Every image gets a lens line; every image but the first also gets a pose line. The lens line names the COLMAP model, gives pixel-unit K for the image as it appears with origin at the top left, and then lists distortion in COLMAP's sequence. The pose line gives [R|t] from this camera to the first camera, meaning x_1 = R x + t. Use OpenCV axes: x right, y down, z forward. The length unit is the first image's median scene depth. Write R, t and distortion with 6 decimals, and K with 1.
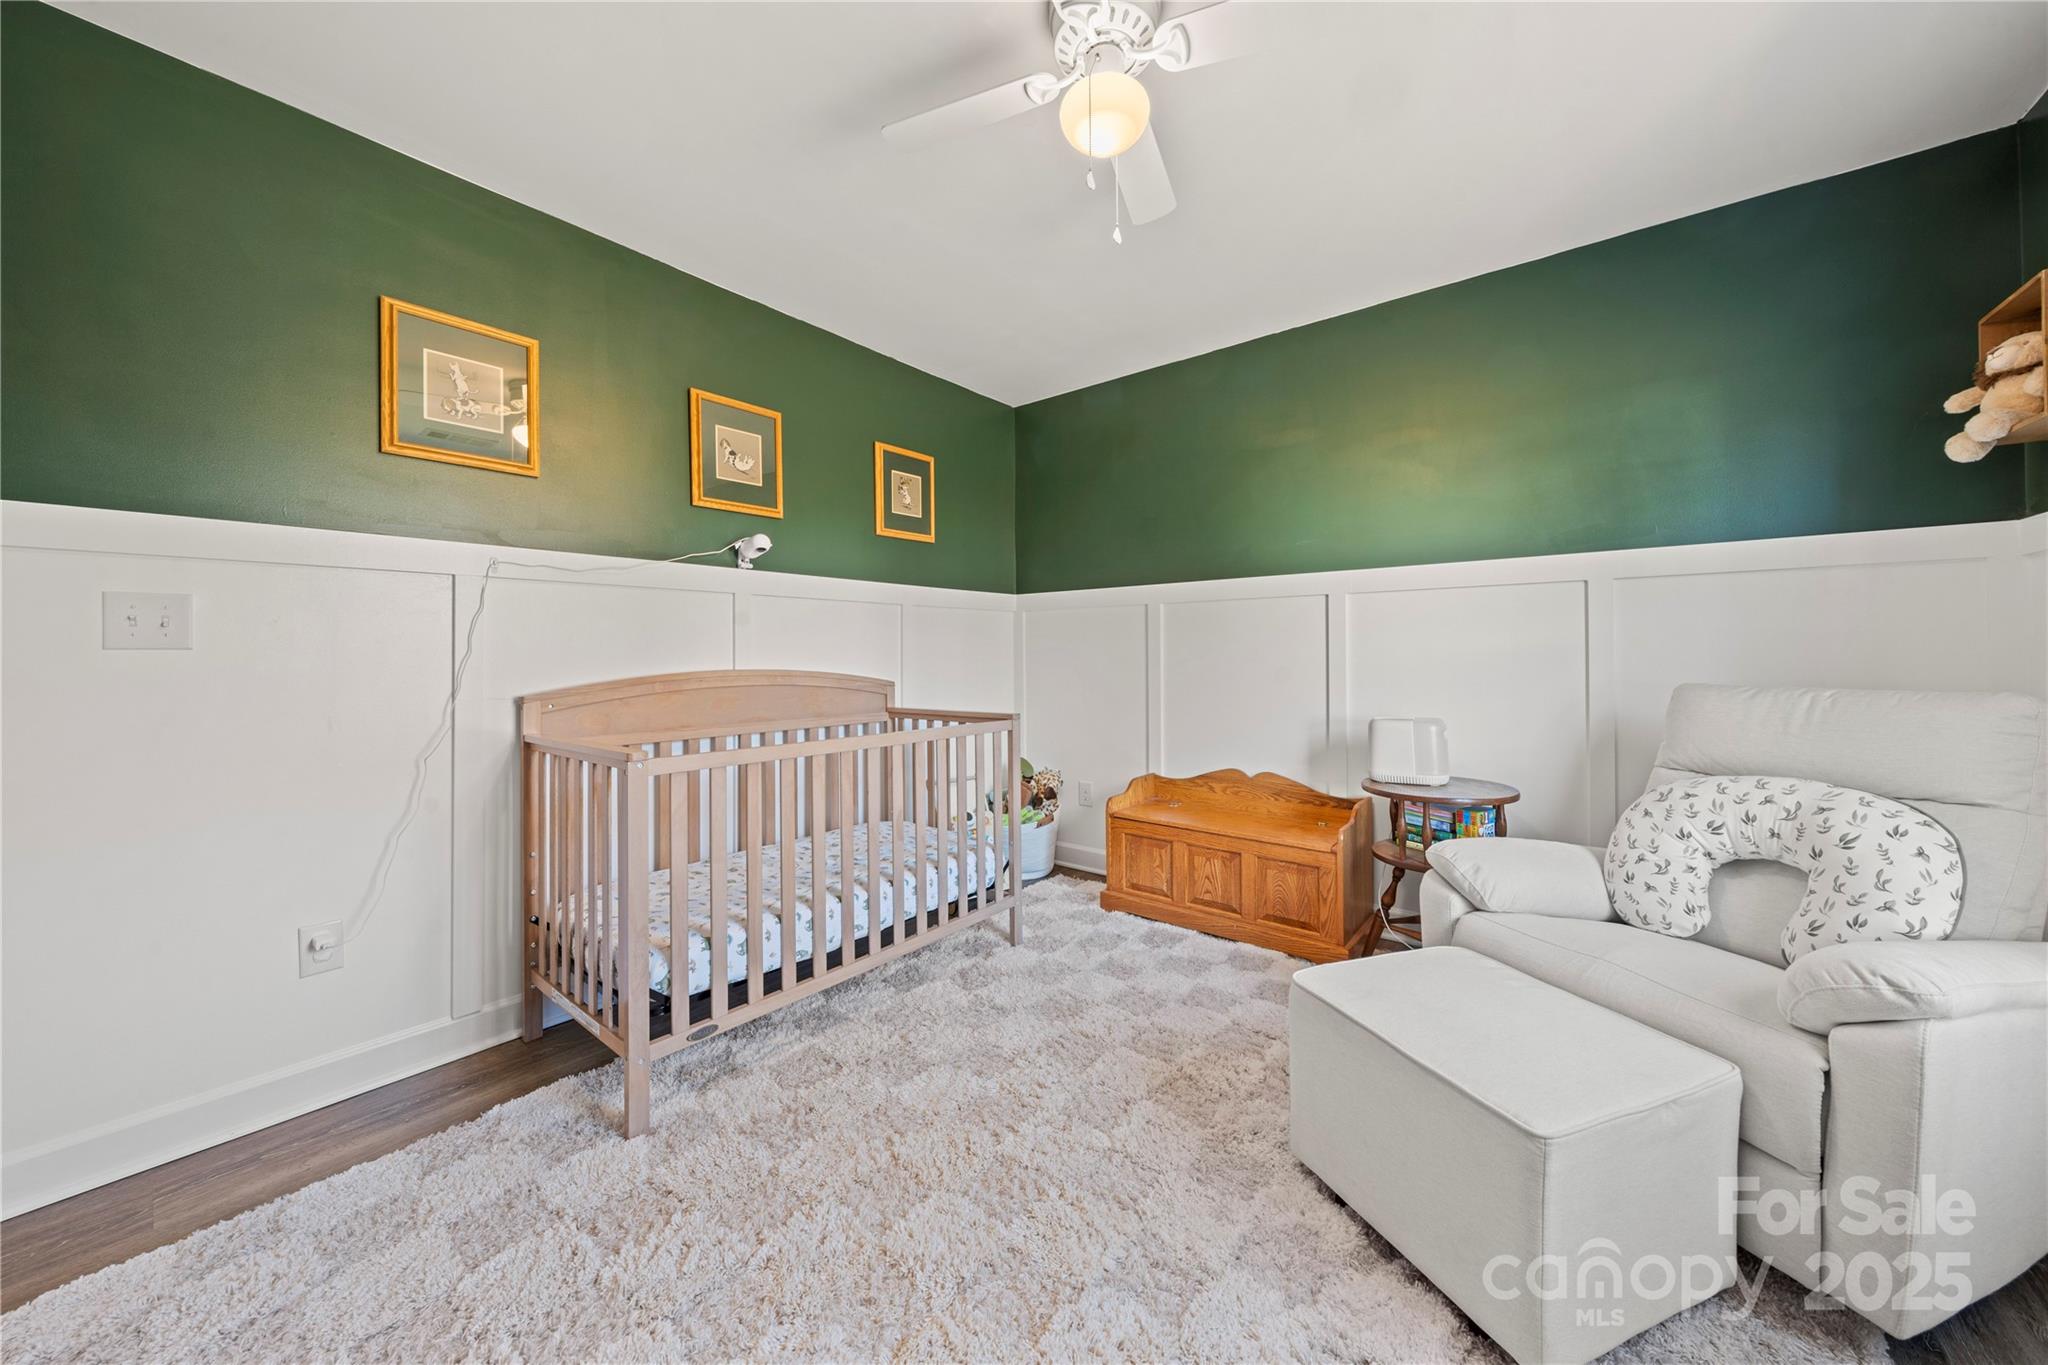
lens RADIAL K [[713.0, 0, 1016.4], [0, 713.0, 655.9], [0, 0, 1]] dist [-0.013649, -0.000014]
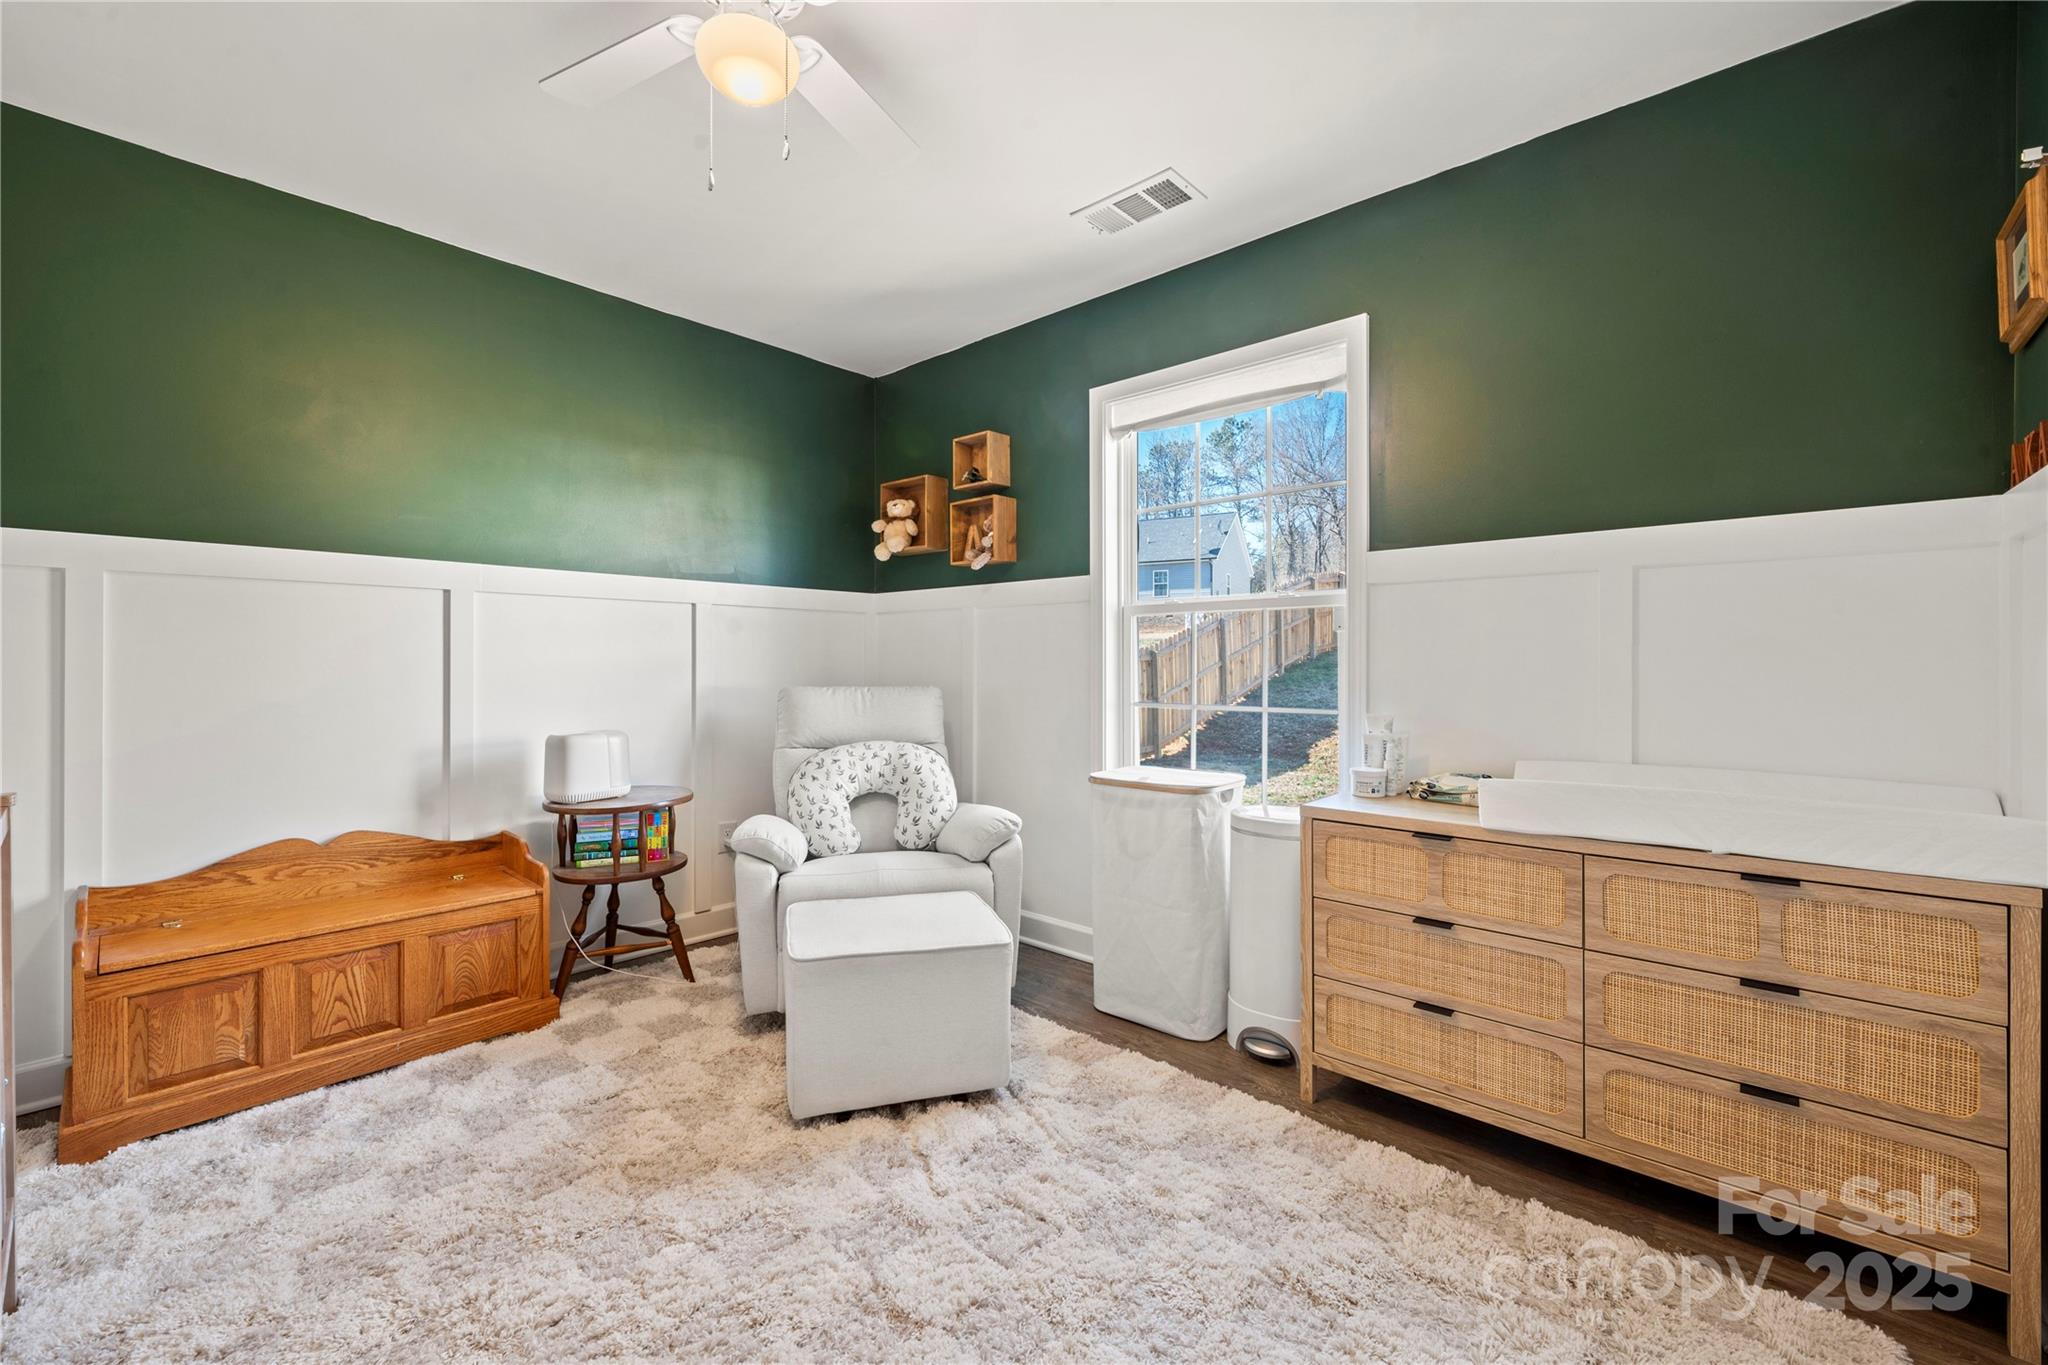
lens RADIAL K [[850.6, 0, 1018.9], [0, 850.6, 644.9], [0, 0, 1]] dist [0.000734, 0.000531]
pose [[0.052247, 0.021920, 0.998394, -0.598436], [0.000077, 0.999759, -0.021954, -0.005808], [-0.998634, 0.001223, 0.052233, 0.371850]]
